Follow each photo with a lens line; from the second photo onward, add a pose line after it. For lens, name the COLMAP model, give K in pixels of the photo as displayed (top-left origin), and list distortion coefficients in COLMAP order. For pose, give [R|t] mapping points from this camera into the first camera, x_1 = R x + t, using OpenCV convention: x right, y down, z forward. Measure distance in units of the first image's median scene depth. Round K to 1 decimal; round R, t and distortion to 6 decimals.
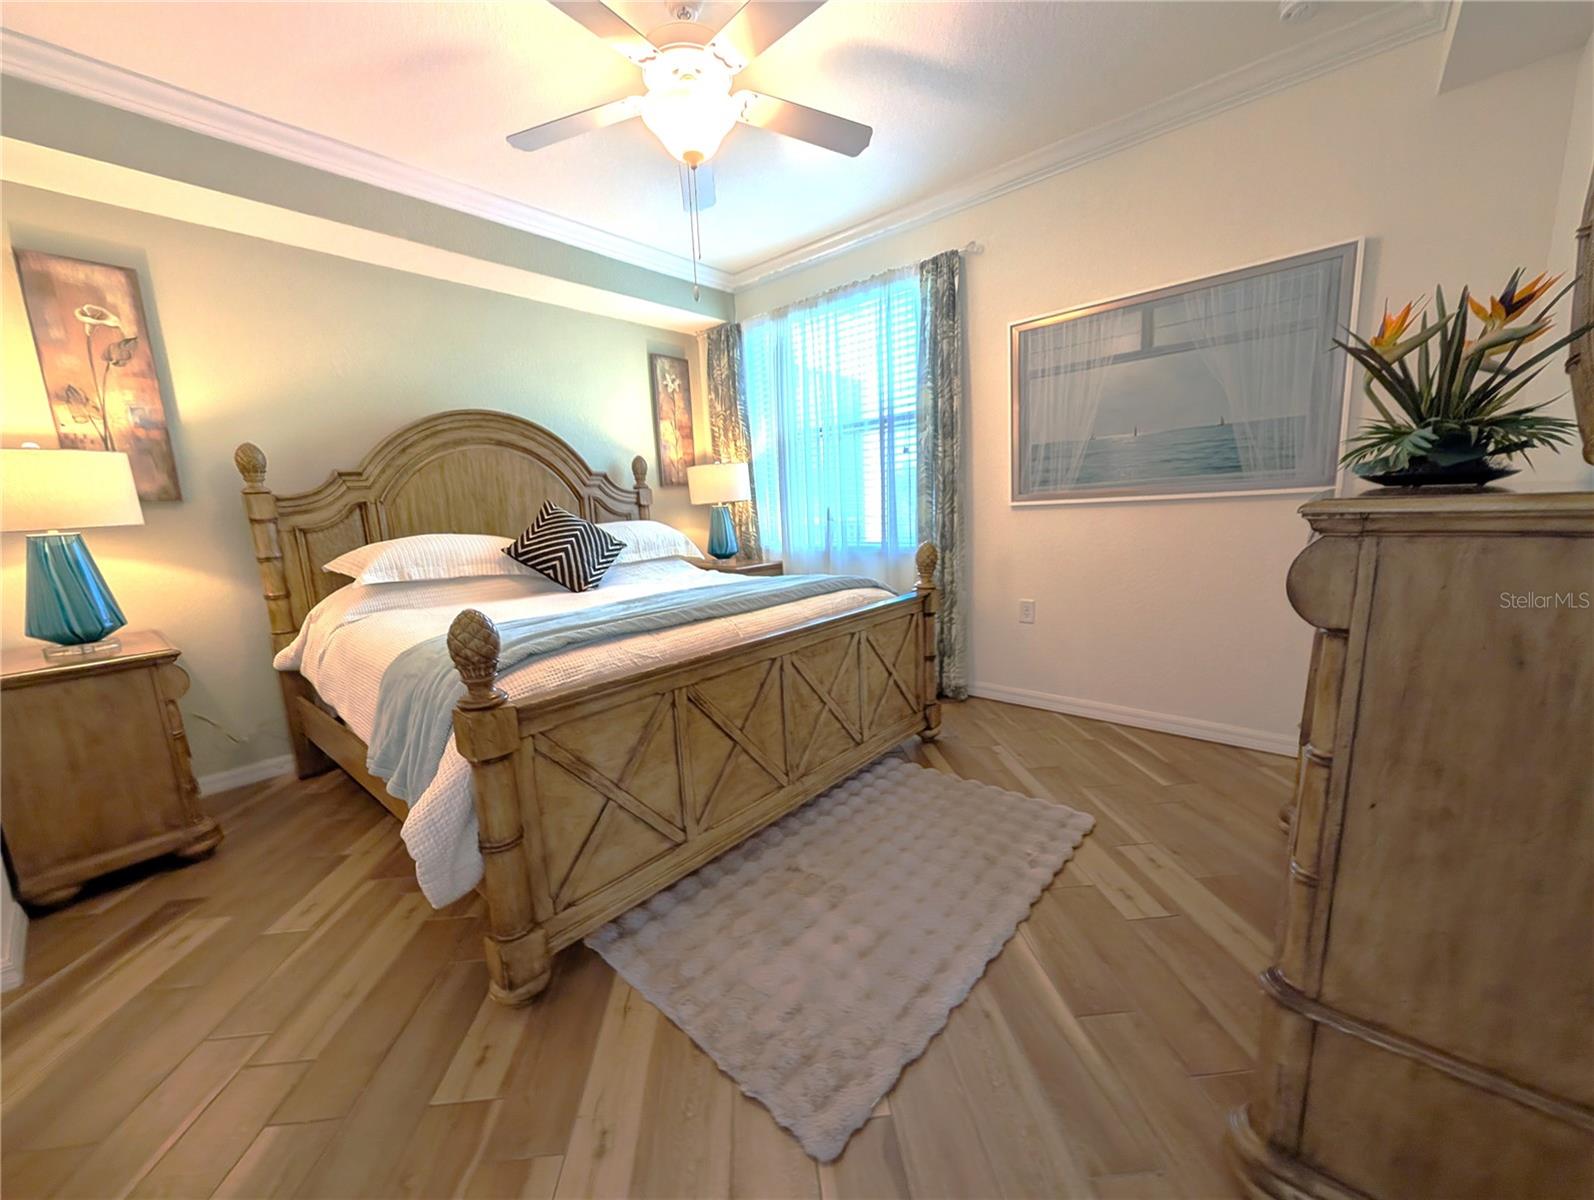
lens RADIAL K [[607.2, 0, 793.6], [0, 607.2, 609.5], [0, 0, 1]] dist [0.001384, -0.000213]
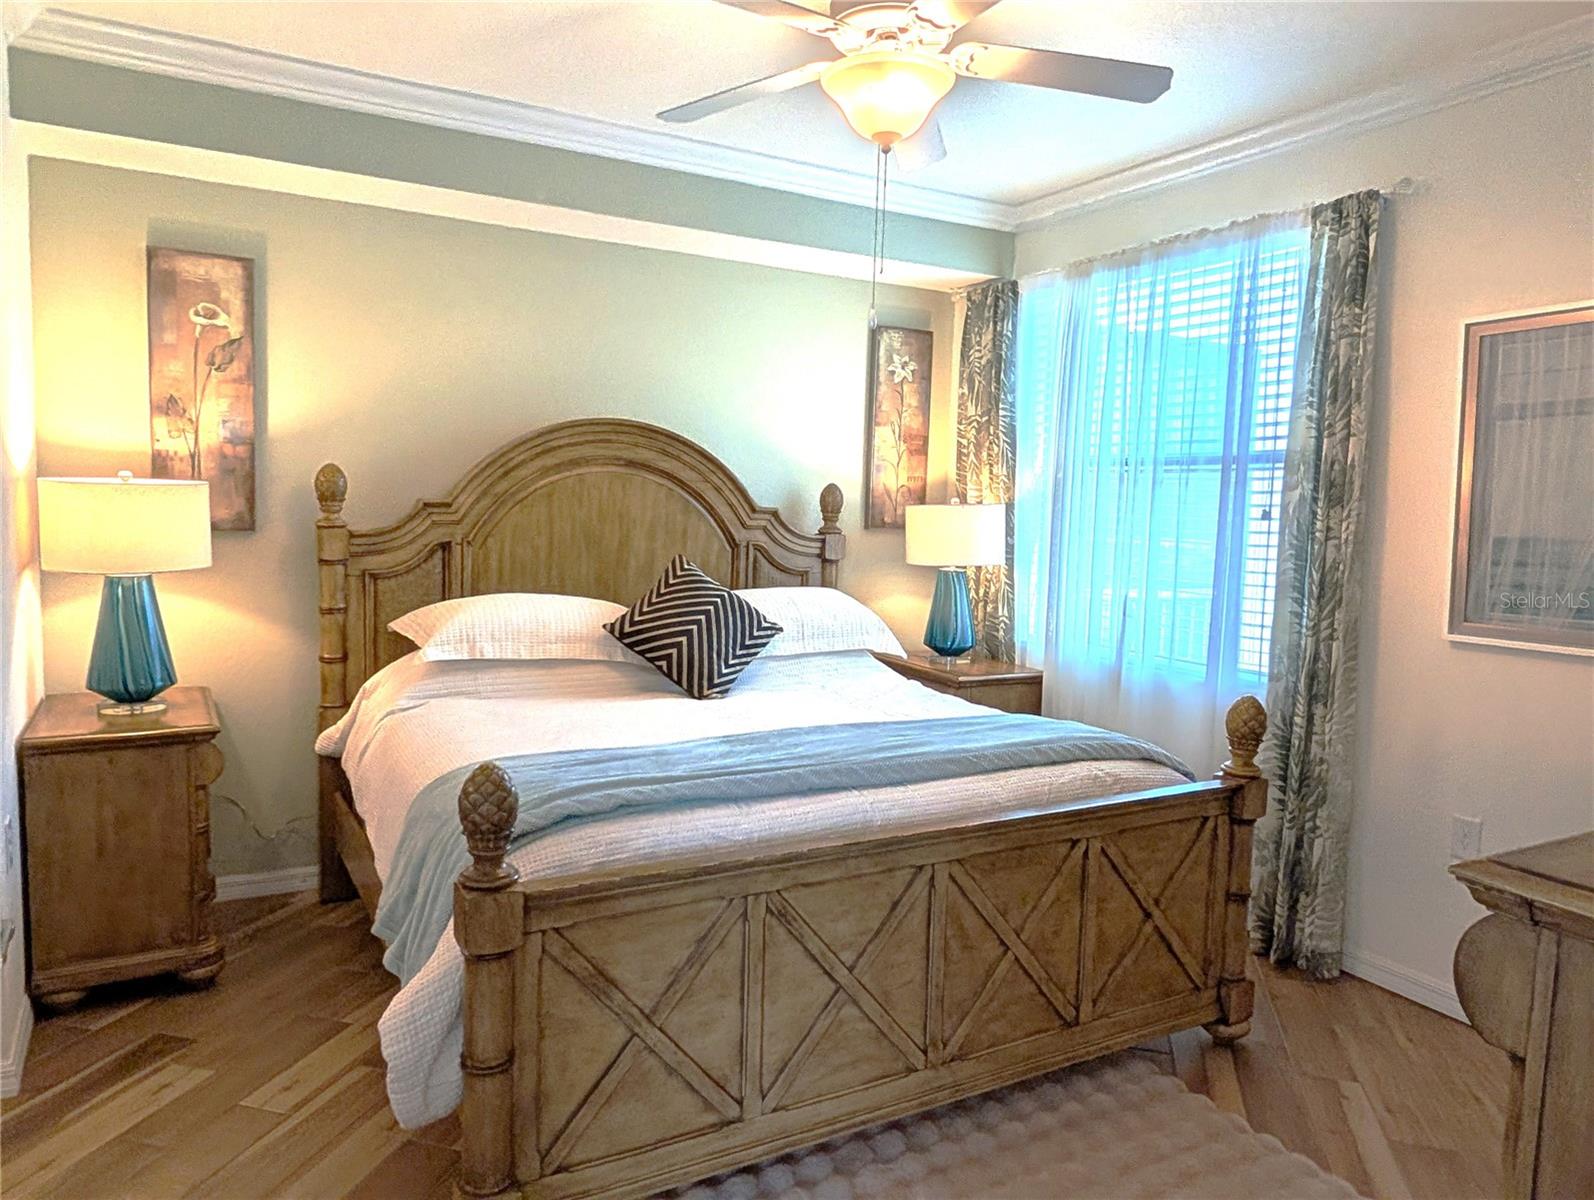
lens RADIAL K [[1092.0, 0, 803.2], [0, 1092.0, 602.2], [0, 0, 1]] dist [0.000721, -0.000780]
pose [[0.941584, 0.101825, -0.321016, 0.148409], [-0.126816, 0.990237, -0.057871, -0.087846], [0.311989, 0.095200, 0.945304, -0.129028]]
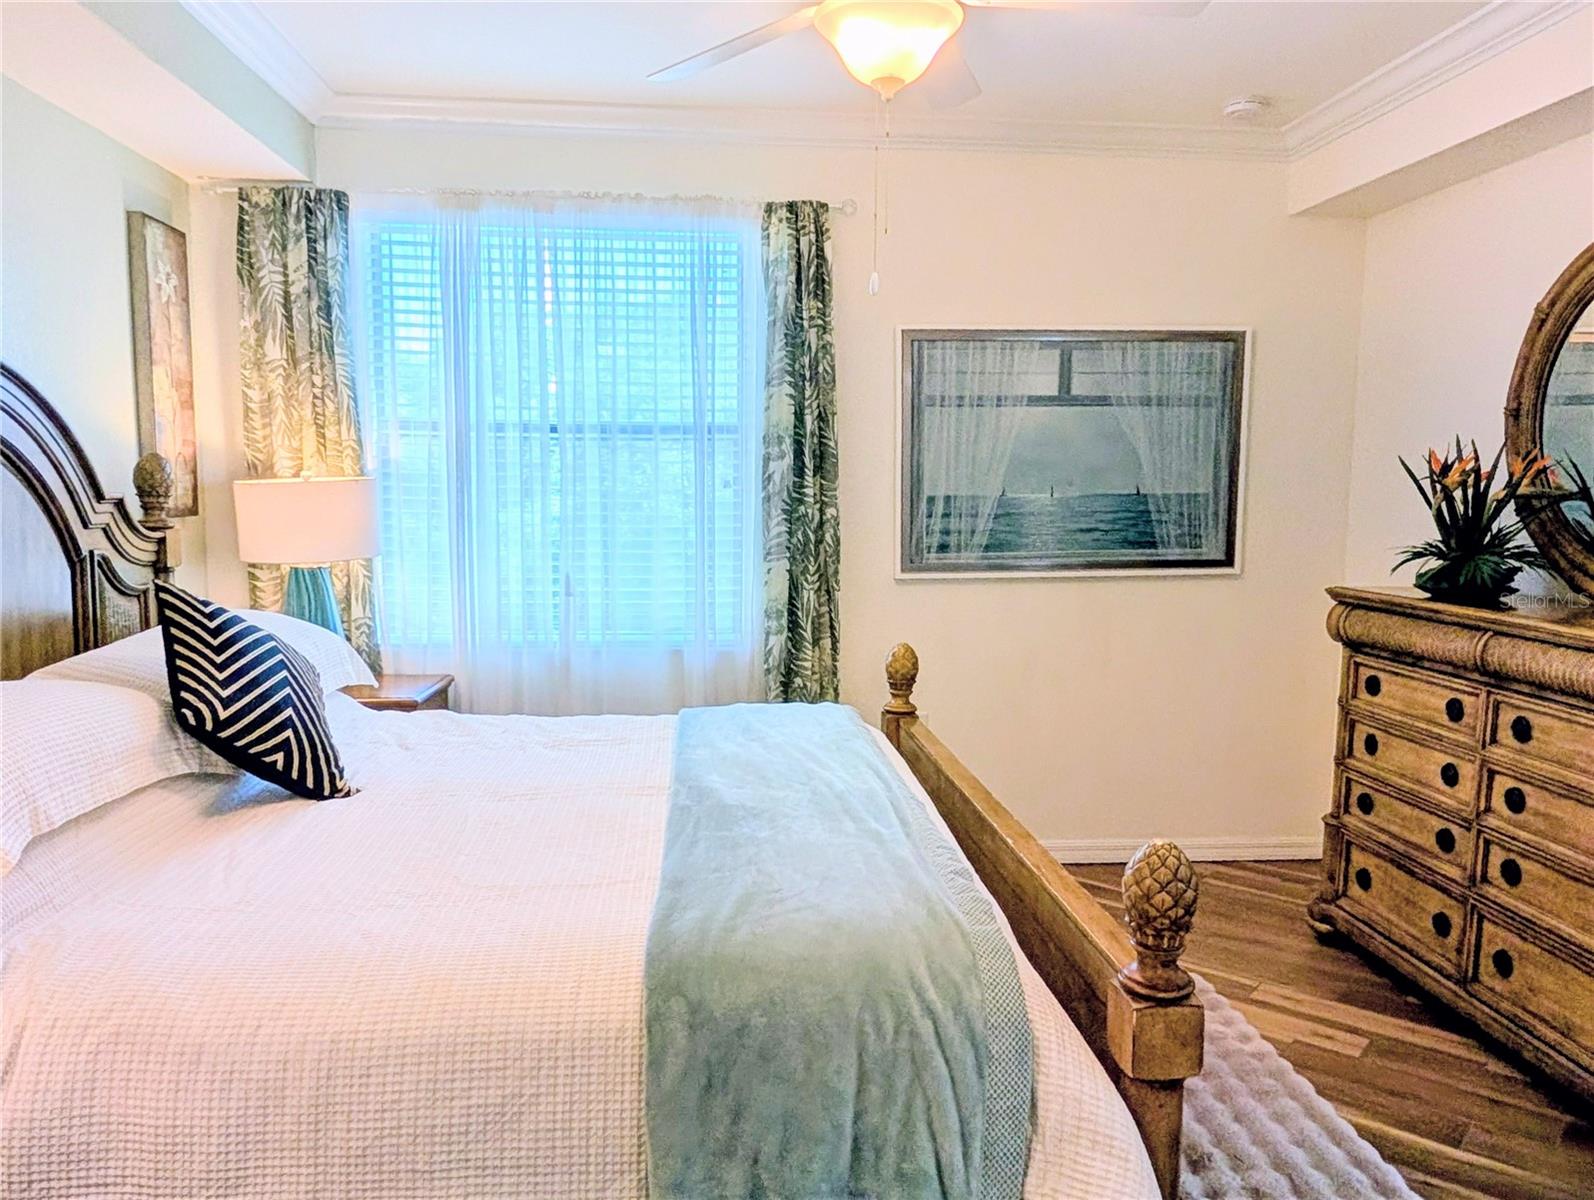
lens RADIAL K [[1181.6, 0, 797.0], [0, 1181.6, 600.0], [0, 0, 1]] dist [0.000915, -0.002294]
pose [[0.684264, -0.027025, 0.728734, -0.830002], [0.088492, 0.995005, -0.046192, -0.111915], [-0.723845, 0.096095, 0.683238, 0.198318]]
